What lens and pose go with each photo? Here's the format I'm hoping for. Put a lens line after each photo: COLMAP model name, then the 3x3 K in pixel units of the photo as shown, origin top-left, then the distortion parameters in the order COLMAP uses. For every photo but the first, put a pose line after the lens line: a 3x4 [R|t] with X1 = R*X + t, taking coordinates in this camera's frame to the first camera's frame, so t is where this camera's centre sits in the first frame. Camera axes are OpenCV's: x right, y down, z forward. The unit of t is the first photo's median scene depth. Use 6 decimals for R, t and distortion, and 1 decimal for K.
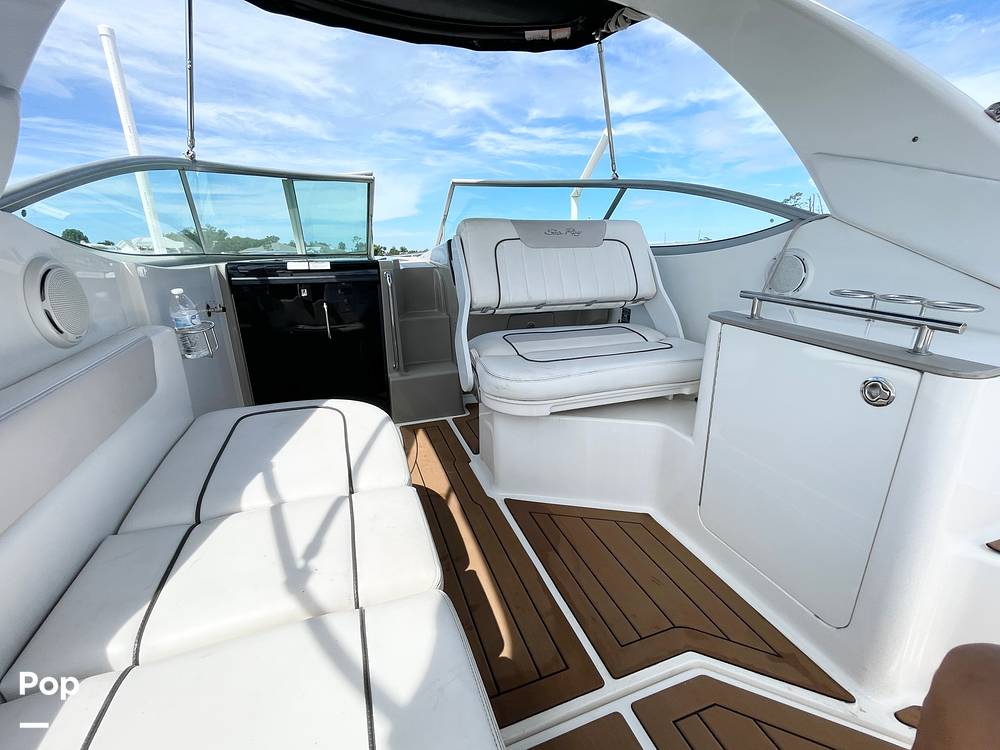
lens RADIAL K [[408.4, 0, 504.0], [0, 408.4, 374.4], [0, 0, 1]] dist [-0.002349, -0.000571]
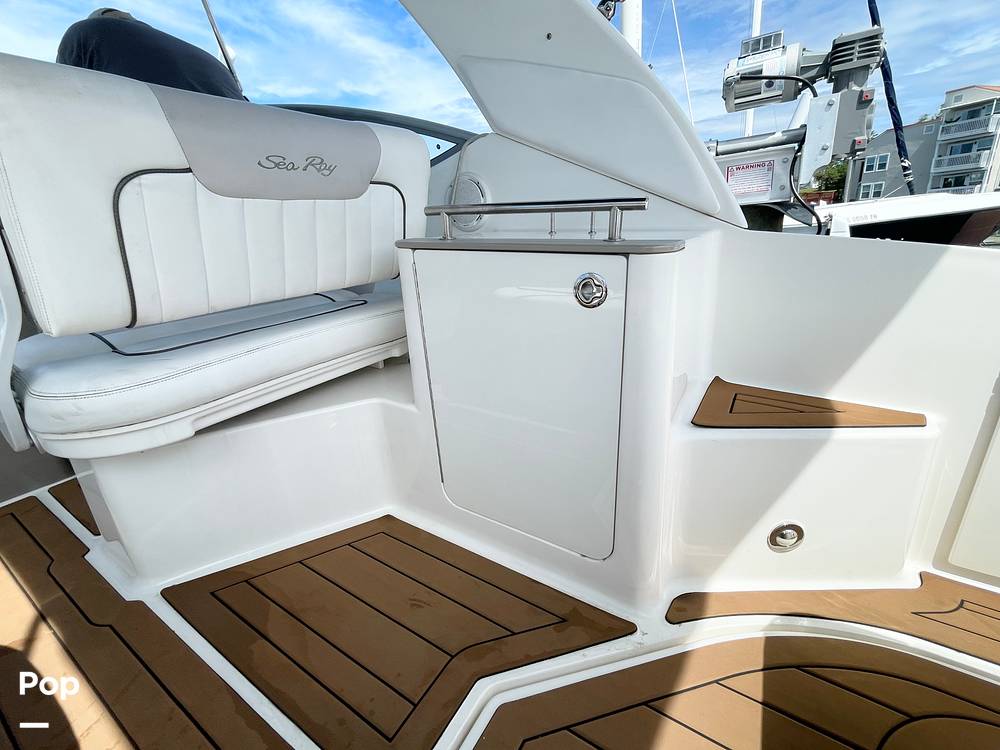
lens RADIAL K [[408.4, 0, 504.0], [0, 408.4, 374.4], [0, 0, 1]] dist [-0.002349, -0.000571]
pose [[0.766062, -0.234425, 0.598493, 0.123134], [0.214136, 0.971009, 0.106247, 0.047124], [-0.606049, 0.046767, 0.794051, 0.243630]]
